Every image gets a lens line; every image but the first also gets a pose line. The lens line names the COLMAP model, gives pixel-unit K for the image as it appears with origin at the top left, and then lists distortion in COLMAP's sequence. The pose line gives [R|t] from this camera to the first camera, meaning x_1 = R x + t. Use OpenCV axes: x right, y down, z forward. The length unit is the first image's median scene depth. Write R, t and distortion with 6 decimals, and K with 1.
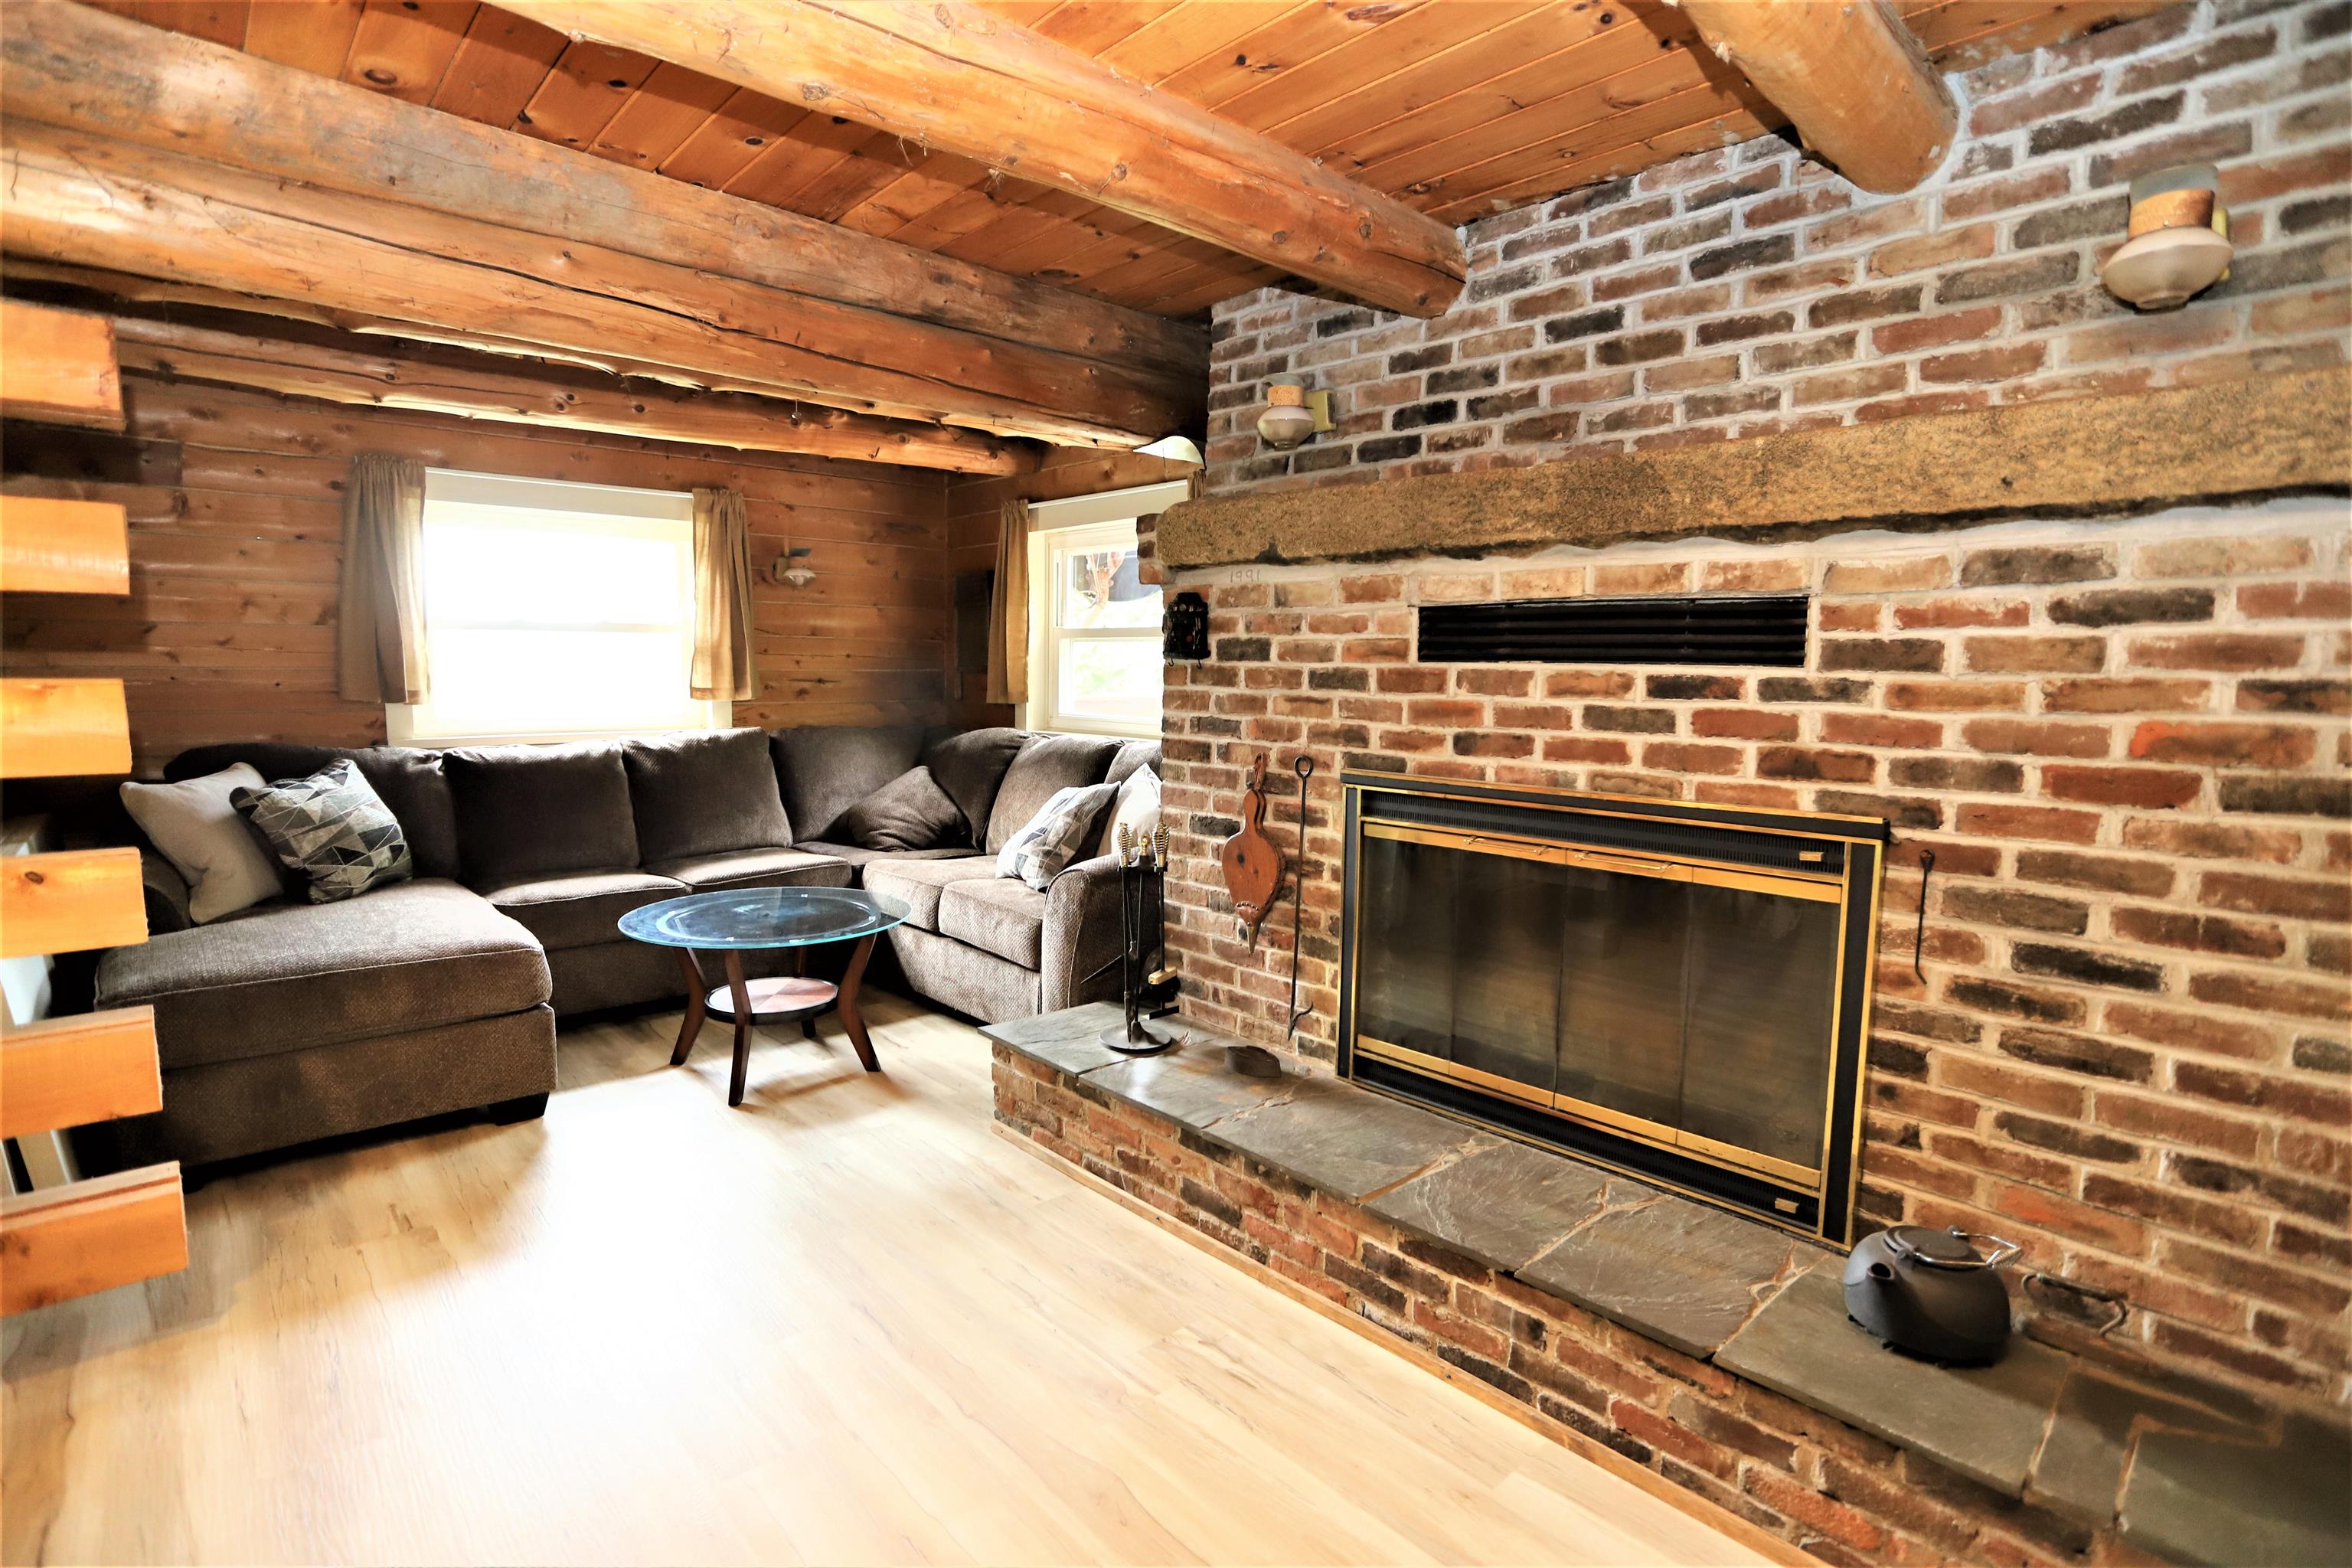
lens RADIAL K [[1142.1, 0, 1165.4], [0, 1142.1, 771.4], [0, 0, 1]] dist [-0.078089, 0.038678]
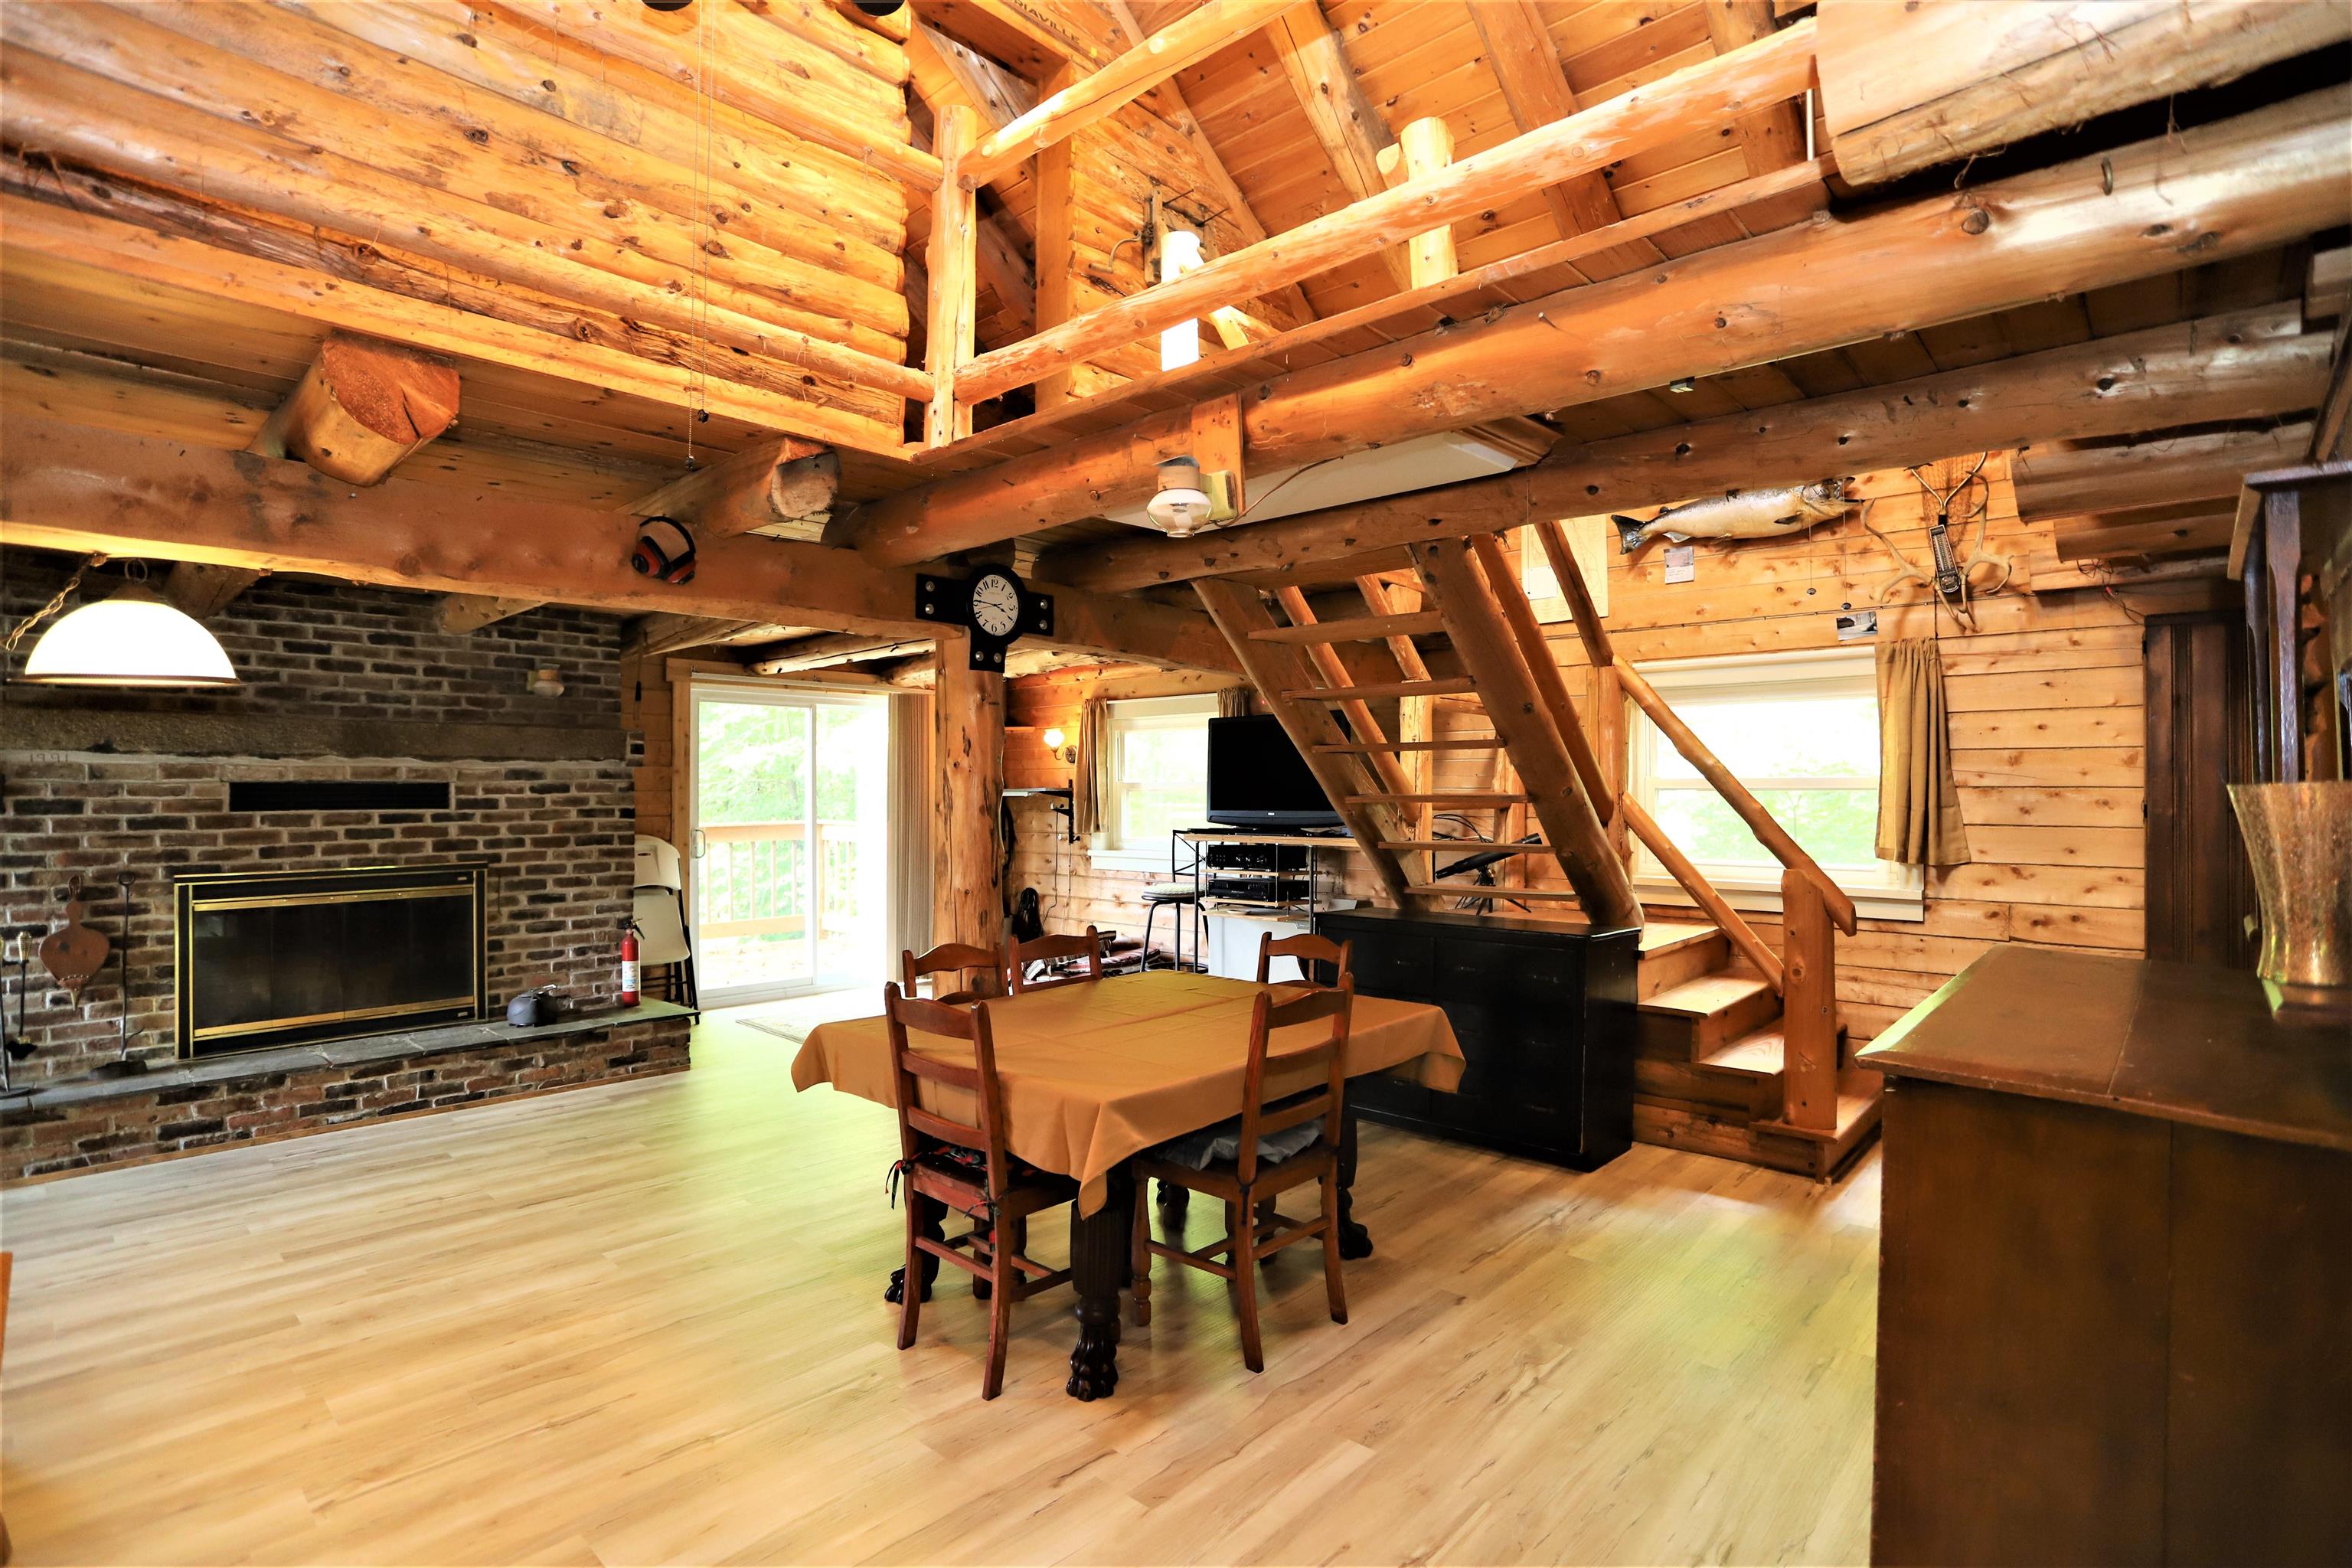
lens RADIAL K [[1133.5, 0, 1166.0], [0, 1133.5, 773.9], [0, 0, 1]] dist [-0.067694, 0.026897]
pose [[-0.083437, 0.002248, 0.996510, -1.586458], [0.097691, 0.995199, 0.005935, -0.017685], [-0.991713, 0.097845, -0.083256, -0.348587]]
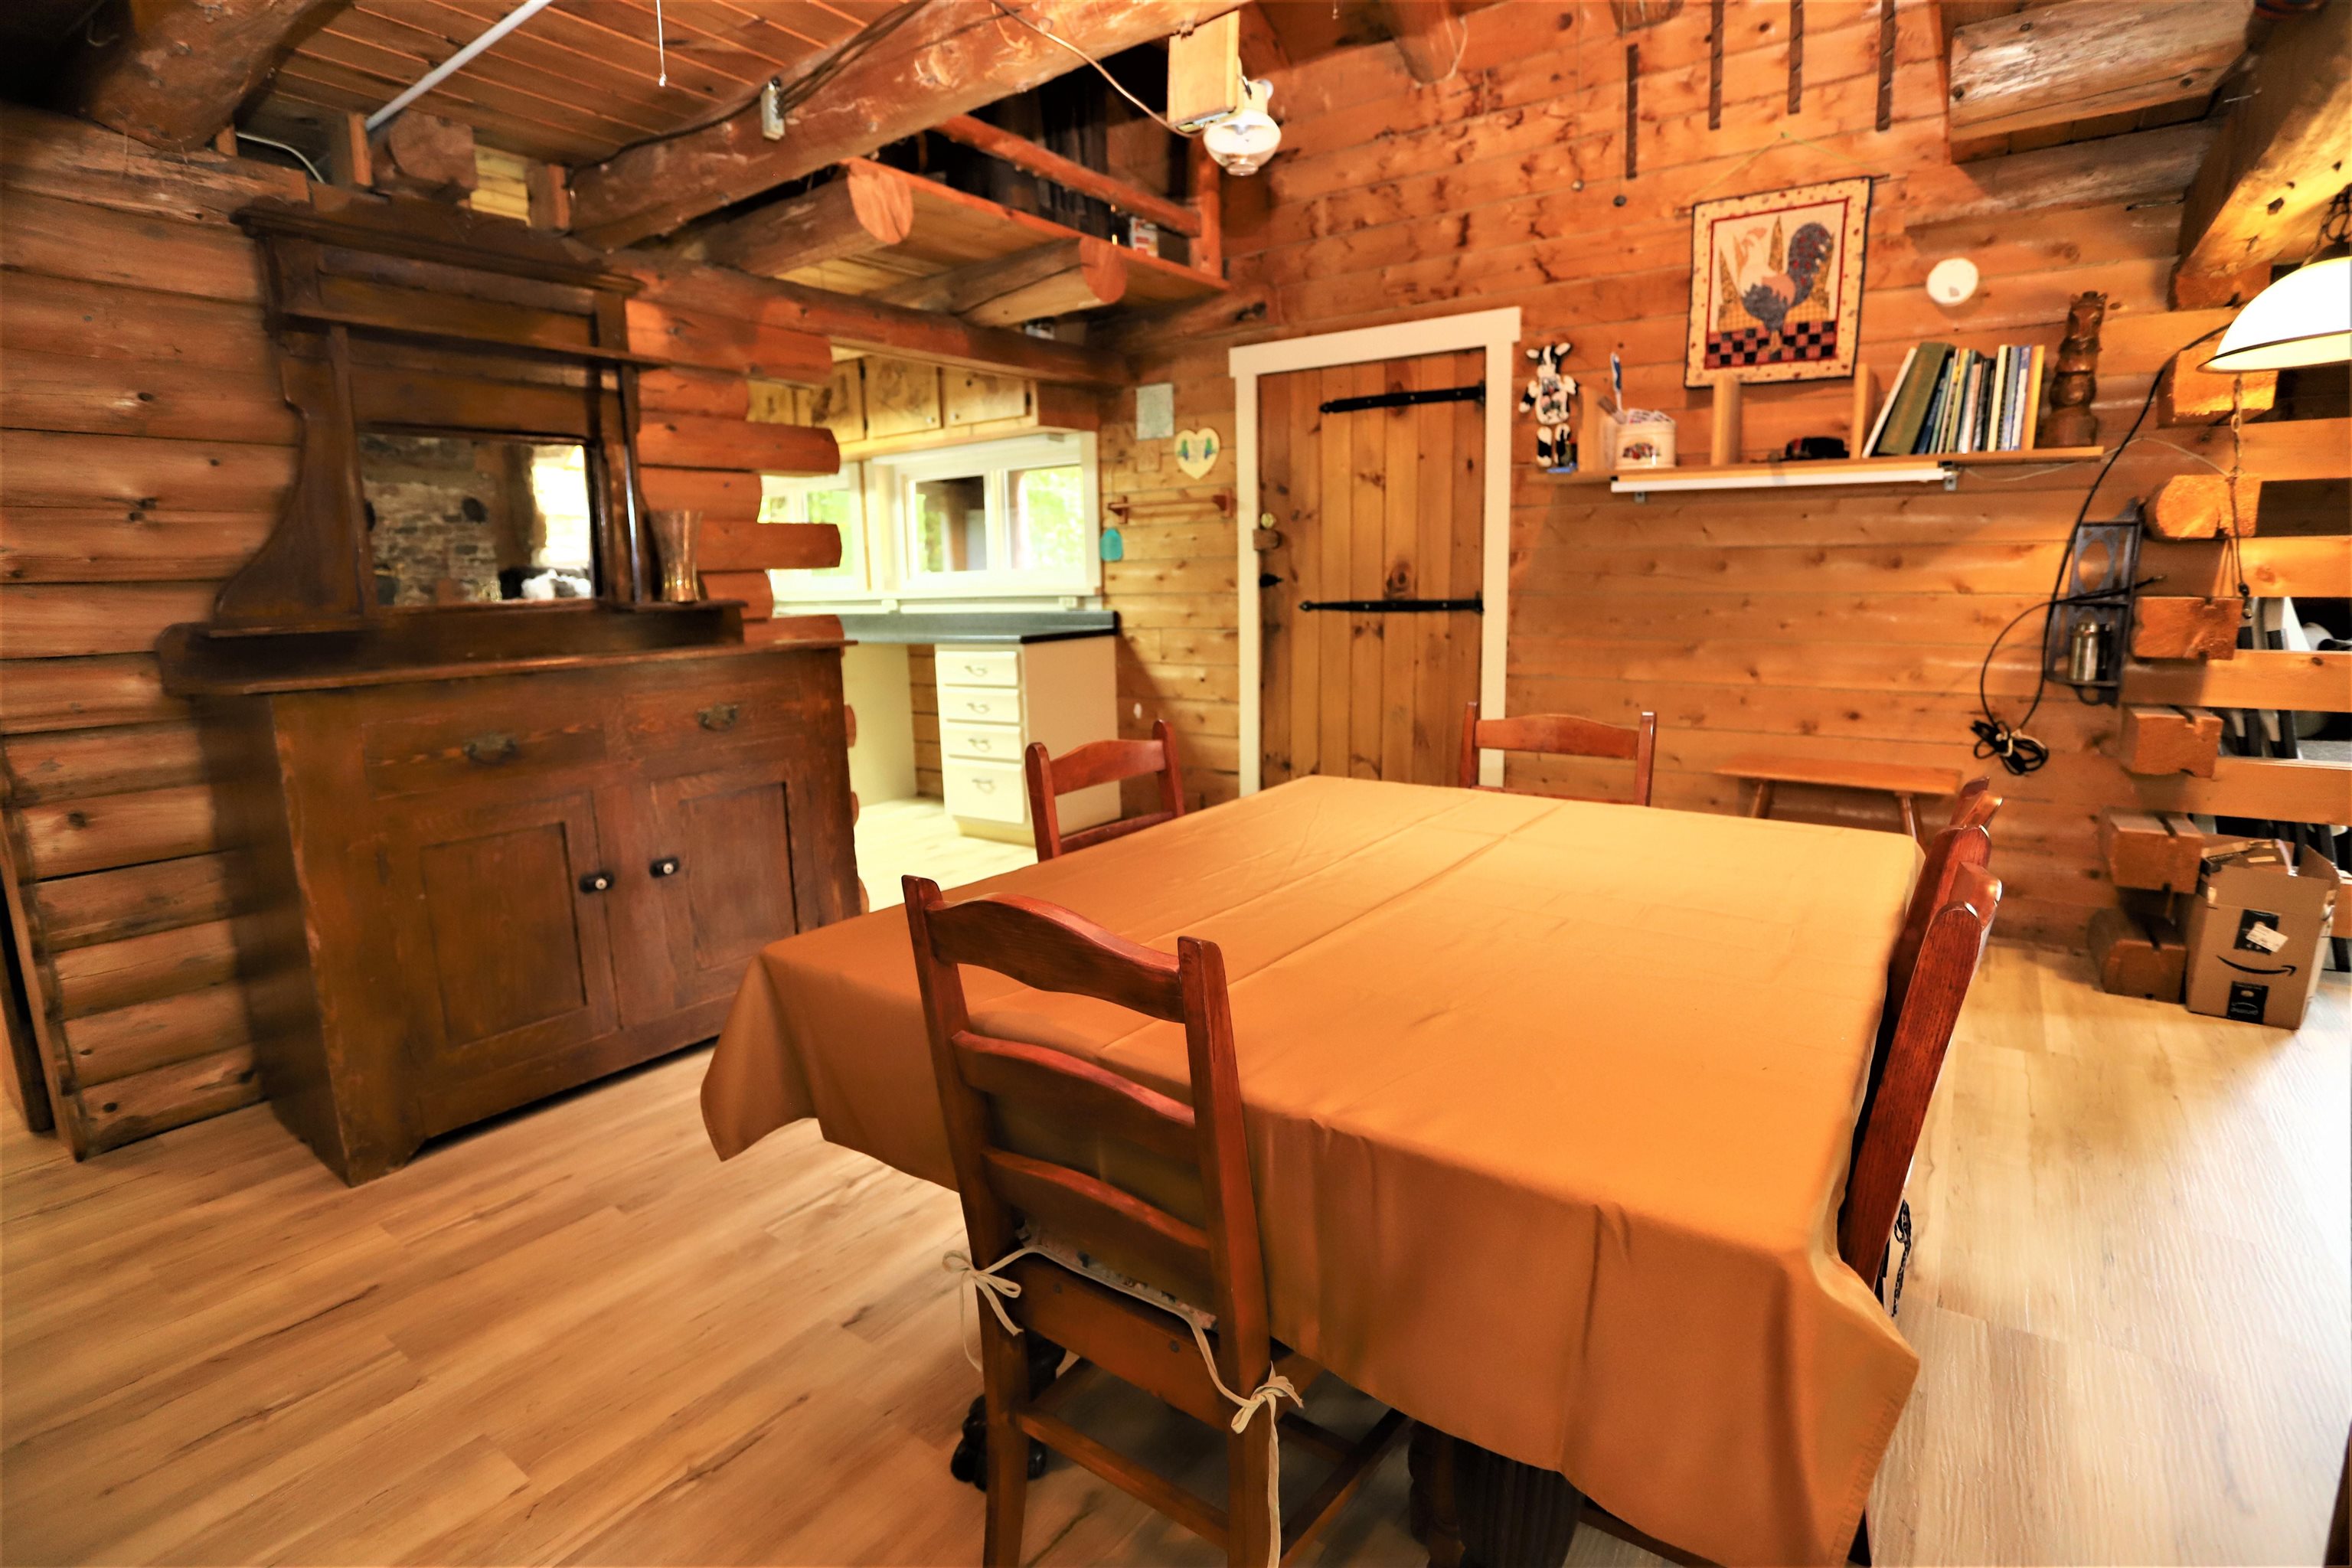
lens RADIAL K [[1142.1, 0, 1165.4], [0, 1142.1, 771.4], [0, 0, 1]] dist [-0.078089, 0.038678]
pose [[0.193339, 0.151892, -0.969303, 0.133372], [-0.073755, 0.987398, 0.140016, 0.105744], [0.978356, 0.044421, 0.202105, -0.647845]]
